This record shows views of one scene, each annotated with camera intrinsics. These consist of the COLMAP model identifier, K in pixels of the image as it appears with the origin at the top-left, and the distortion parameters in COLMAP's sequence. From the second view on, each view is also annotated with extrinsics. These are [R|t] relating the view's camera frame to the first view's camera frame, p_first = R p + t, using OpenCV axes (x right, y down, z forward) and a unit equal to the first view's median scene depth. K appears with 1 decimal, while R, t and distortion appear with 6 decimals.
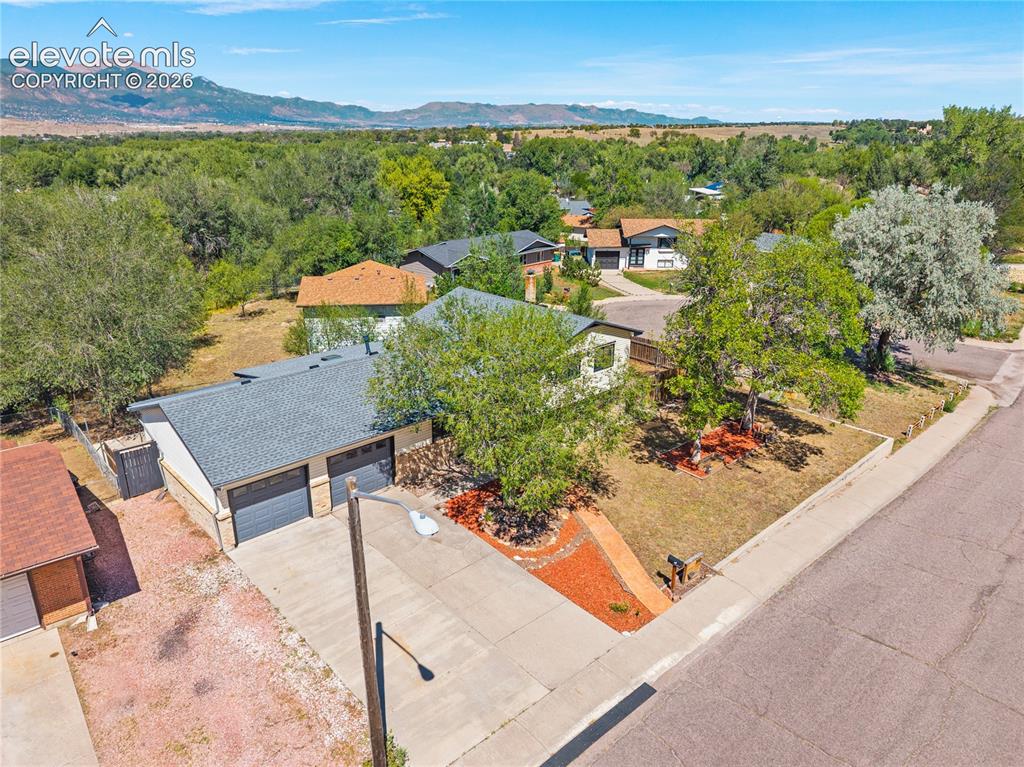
lens RADIAL K [[697.8, 0, 512.0], [0, 697.8, 383.5], [0, 0, 1]] dist [0.031586, -0.030831]
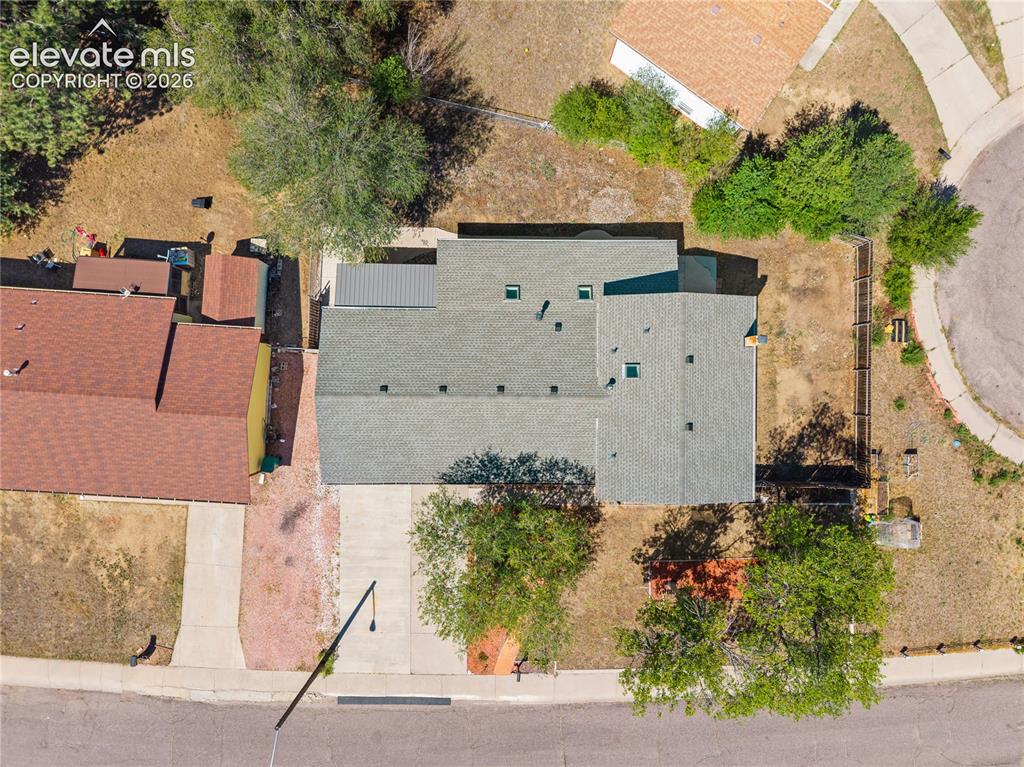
lens RADIAL K [[707.1, 0, 512.0], [0, 707.1, 383.5], [0, 0, 1]] dist [0.008677, -0.003470]
pose [[0.727433, 0.686113, 0.009549, -0.112147], [-0.240530, 0.241933, 0.940007, -0.606692], [0.642641, -0.686089, 0.341020, 0.352755]]
